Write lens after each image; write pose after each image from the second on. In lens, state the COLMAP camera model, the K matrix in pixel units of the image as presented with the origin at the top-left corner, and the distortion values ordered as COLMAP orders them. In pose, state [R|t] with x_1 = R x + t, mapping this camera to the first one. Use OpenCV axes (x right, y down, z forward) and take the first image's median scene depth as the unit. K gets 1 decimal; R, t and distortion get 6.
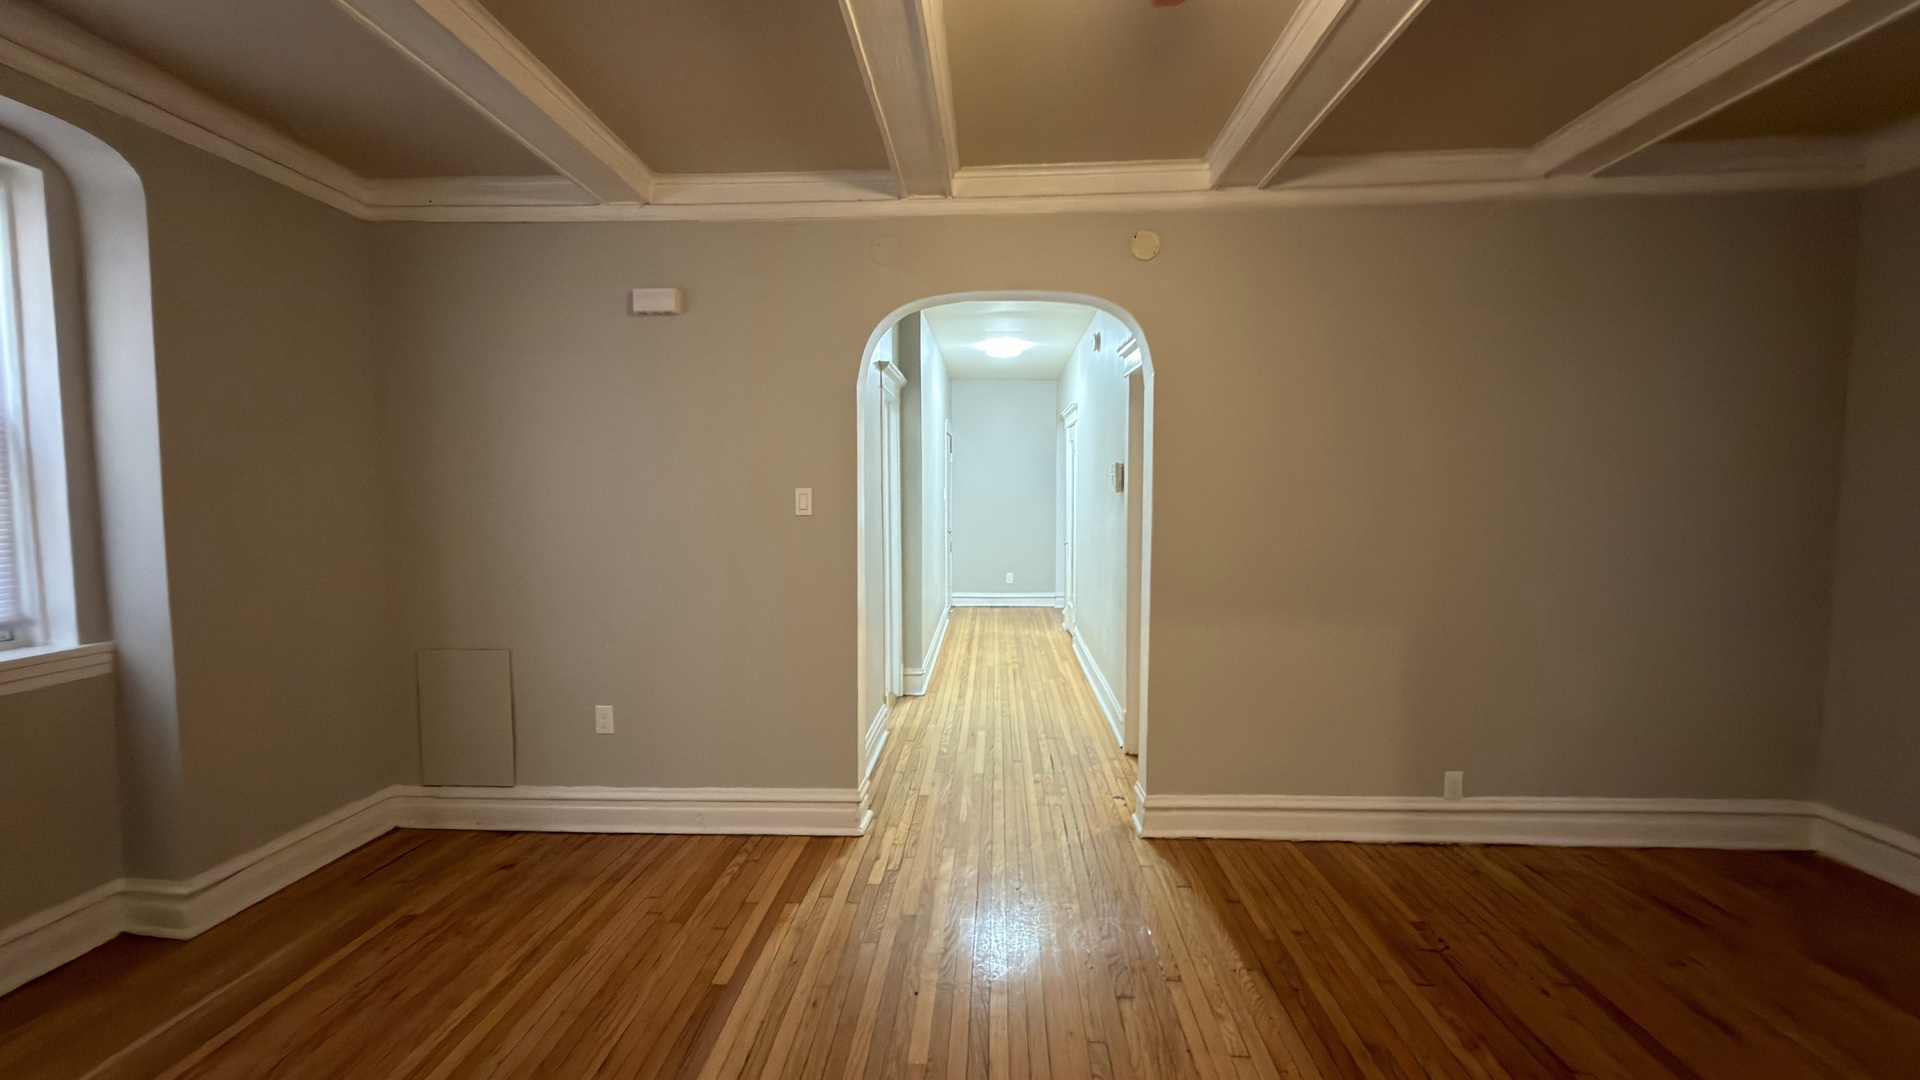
lens RADIAL K [[765.6, 0, 958.2], [0, 765.6, 535.6], [0, 0, 1]] dist [0.000102, -0.000005]
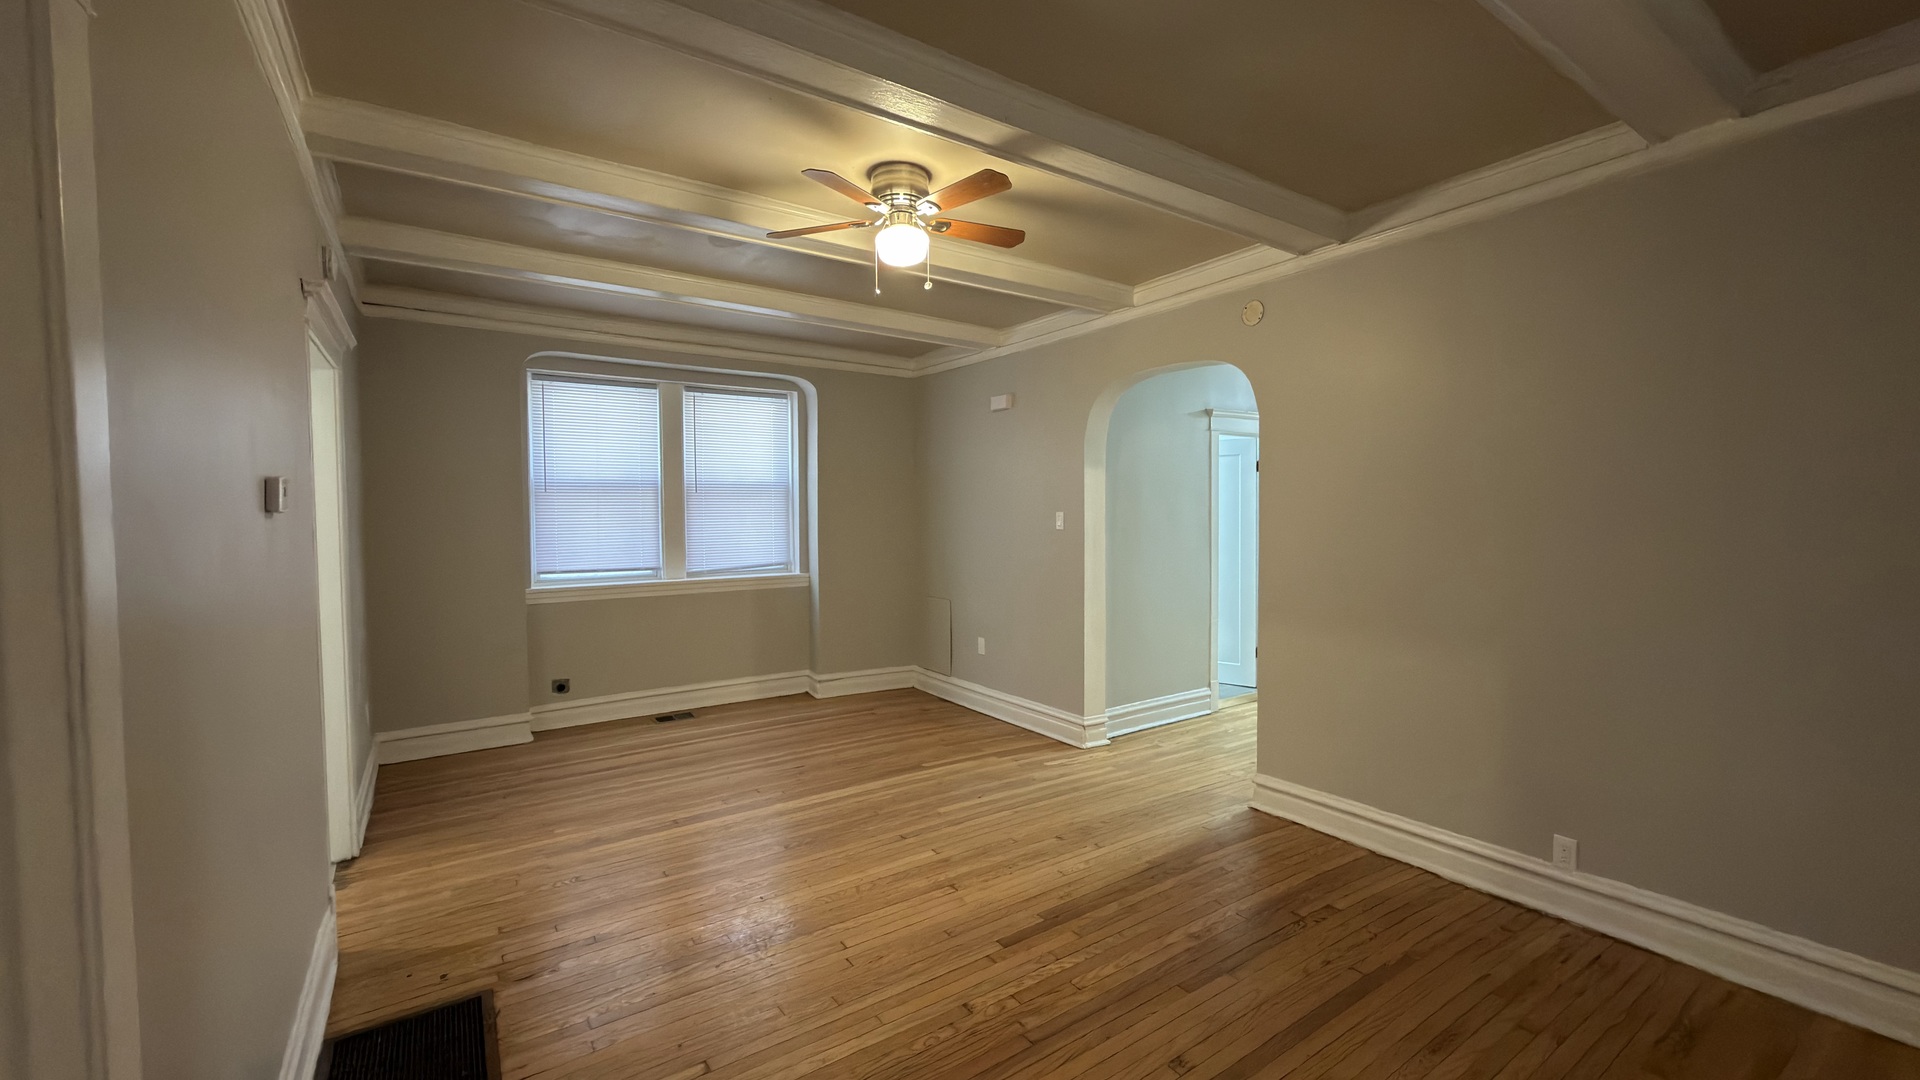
lens RADIAL K [[765.6, 0, 958.2], [0, 765.6, 535.6], [0, 0, 1]] dist [0.000102, -0.000005]
pose [[0.601759, 0.025601, -0.798267, 0.922709], [-0.048018, 0.998838, -0.004164, 0.001797], [0.797233, 0.040837, 0.602289, -0.093297]]
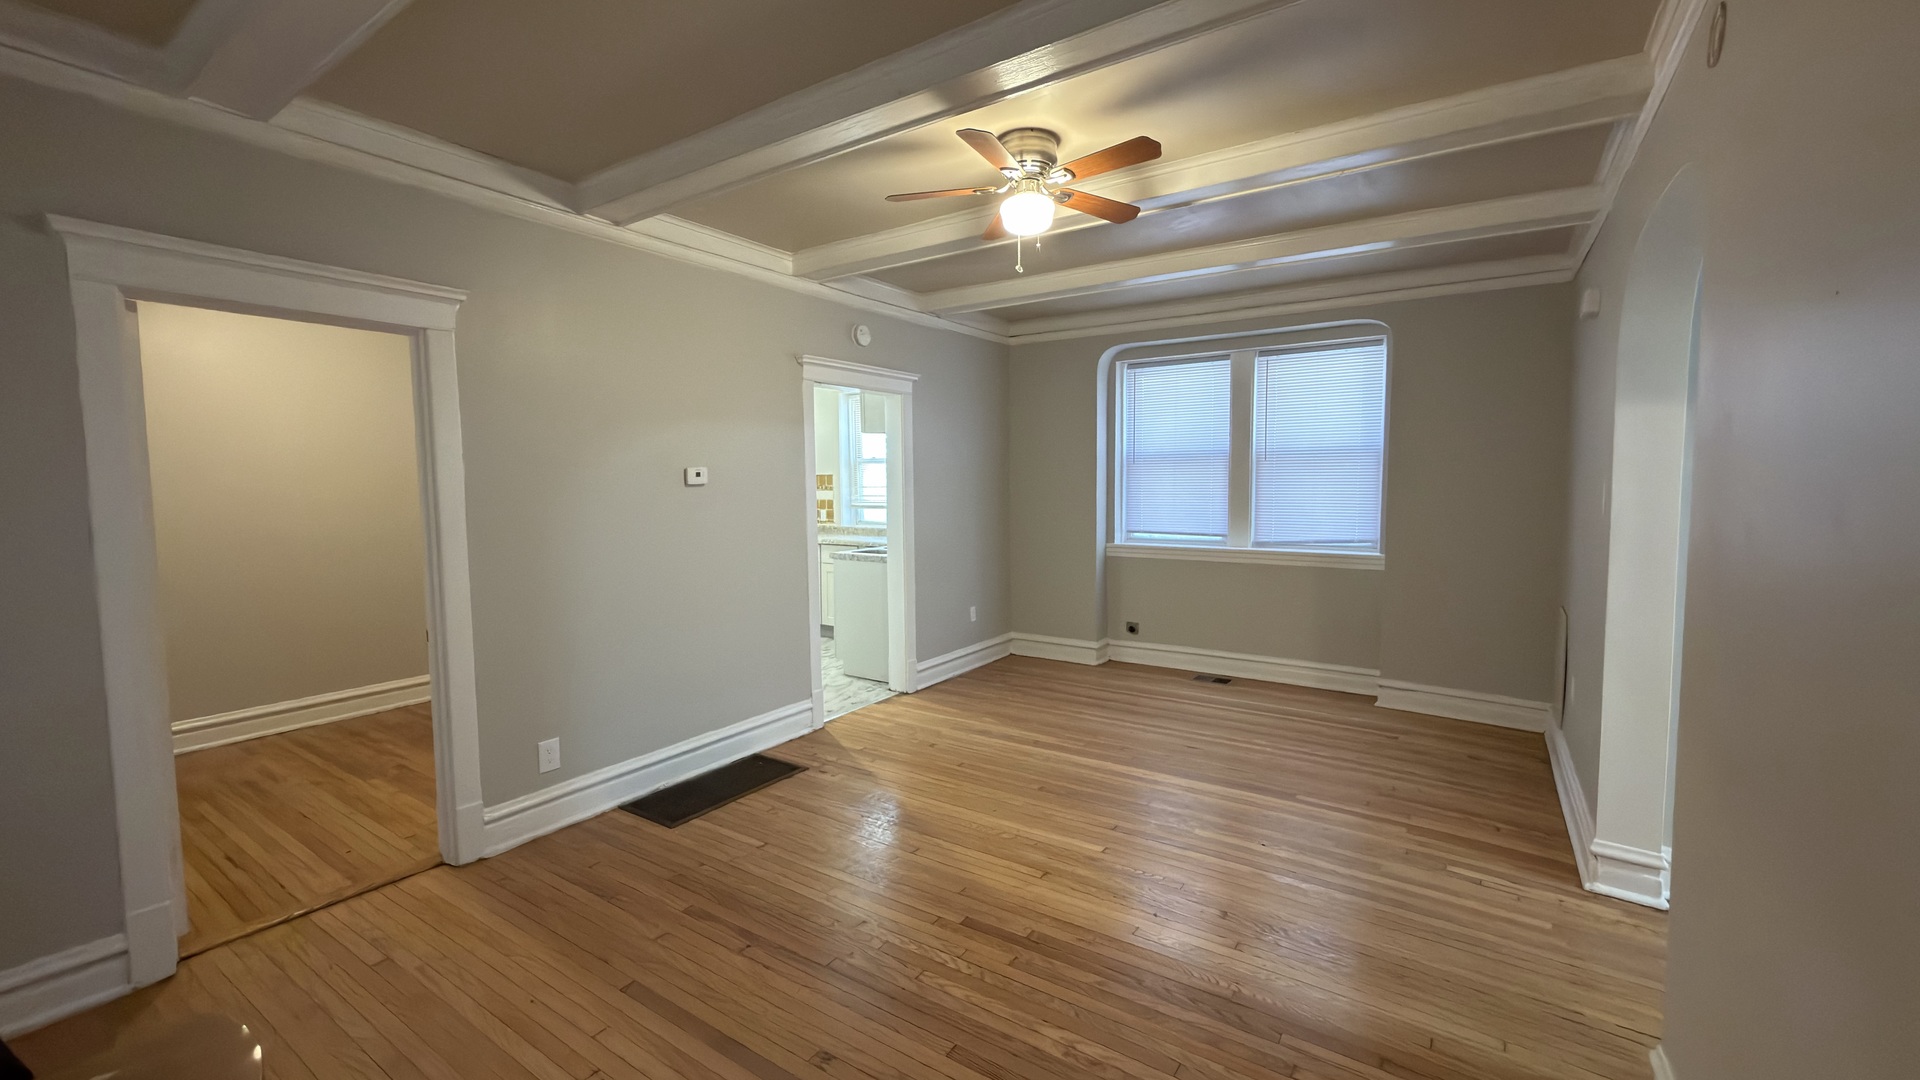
lens RADIAL K [[765.6, 0, 958.2], [0, 765.6, 535.6], [0, 0, 1]] dist [0.000102, -0.000005]
pose [[-0.521387, 0.067037, -0.850683, 0.978453], [-0.047024, 0.993137, 0.107084, -0.062740], [0.852024, 0.095835, -0.514656, 0.836872]]
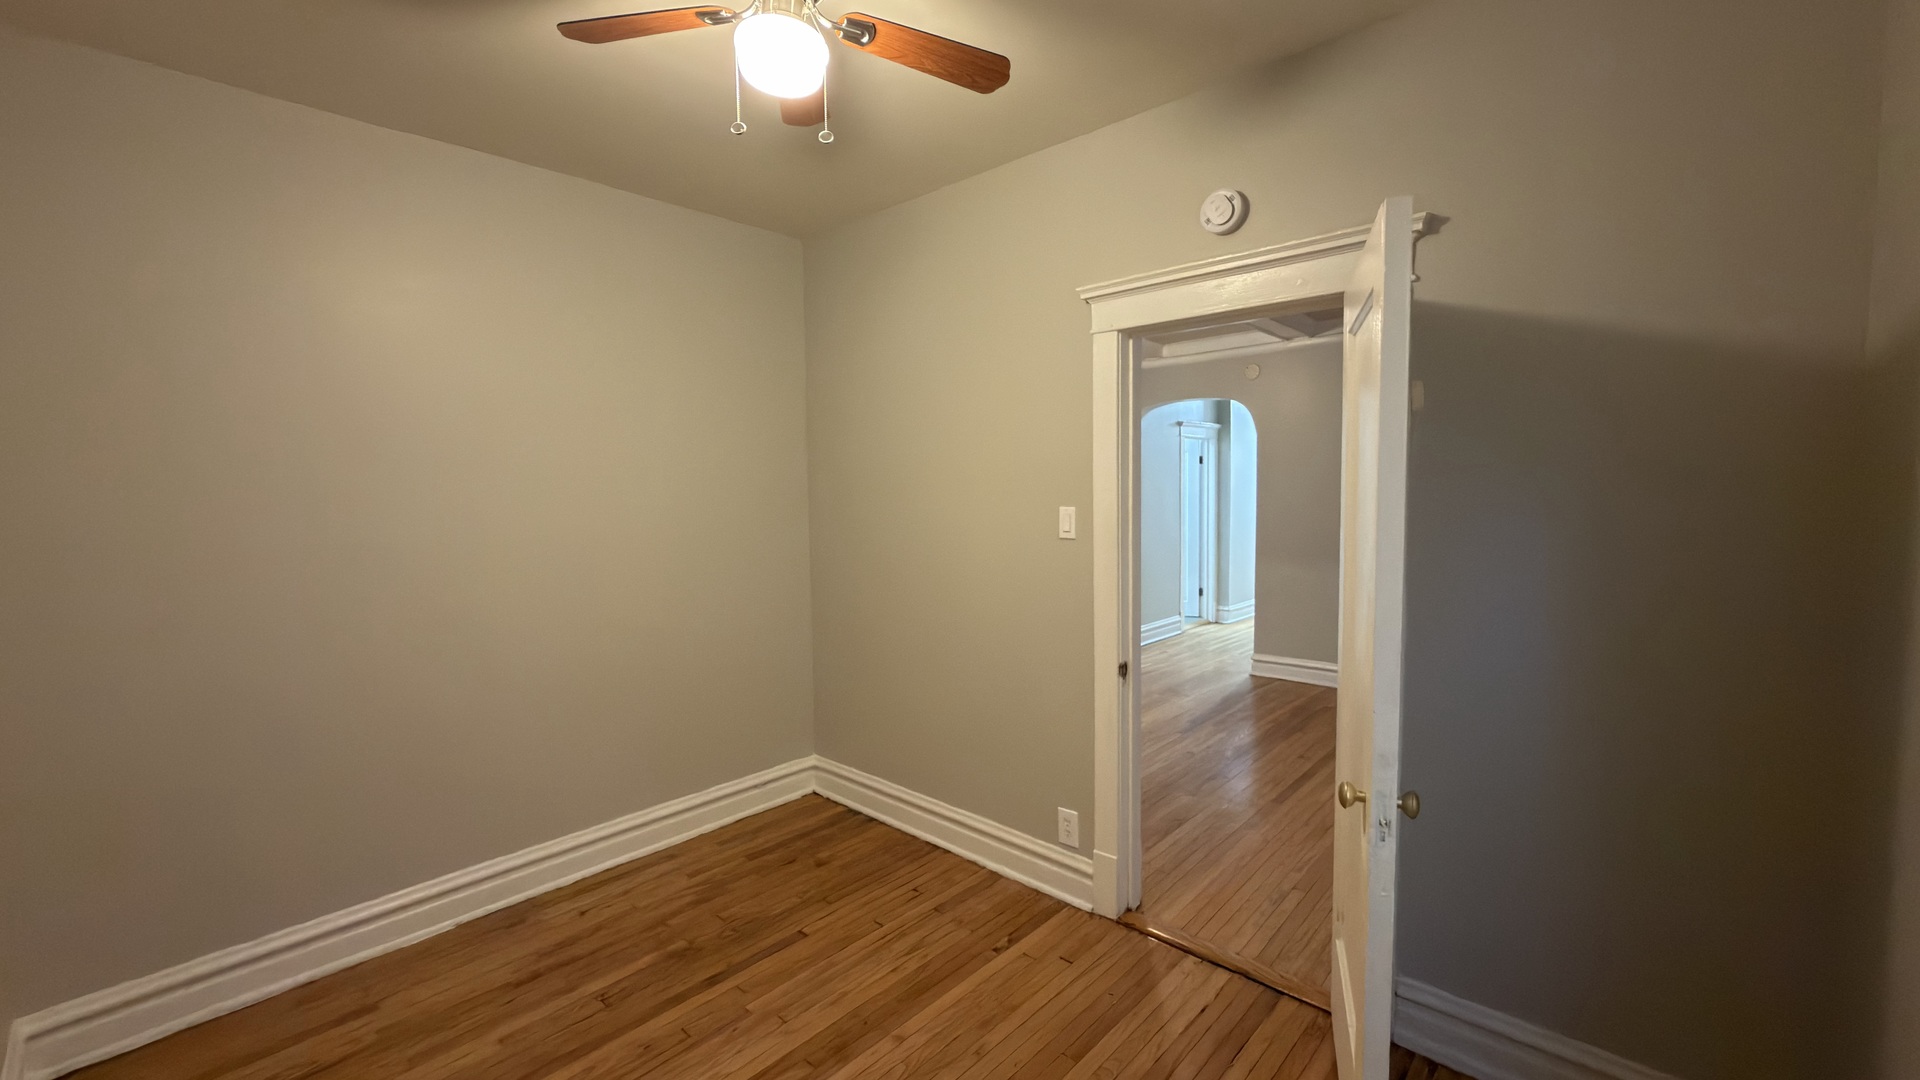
lens RADIAL K [[765.6, 0, 958.2], [0, 765.6, 535.6], [0, 0, 1]] dist [0.000102, -0.000005]
pose [[0.767208, 0.030803, -0.640659, 0.923280], [-0.027585, 0.999507, 0.015023, 0.034744], [0.640805, 0.006147, 0.767679, -0.983486]]
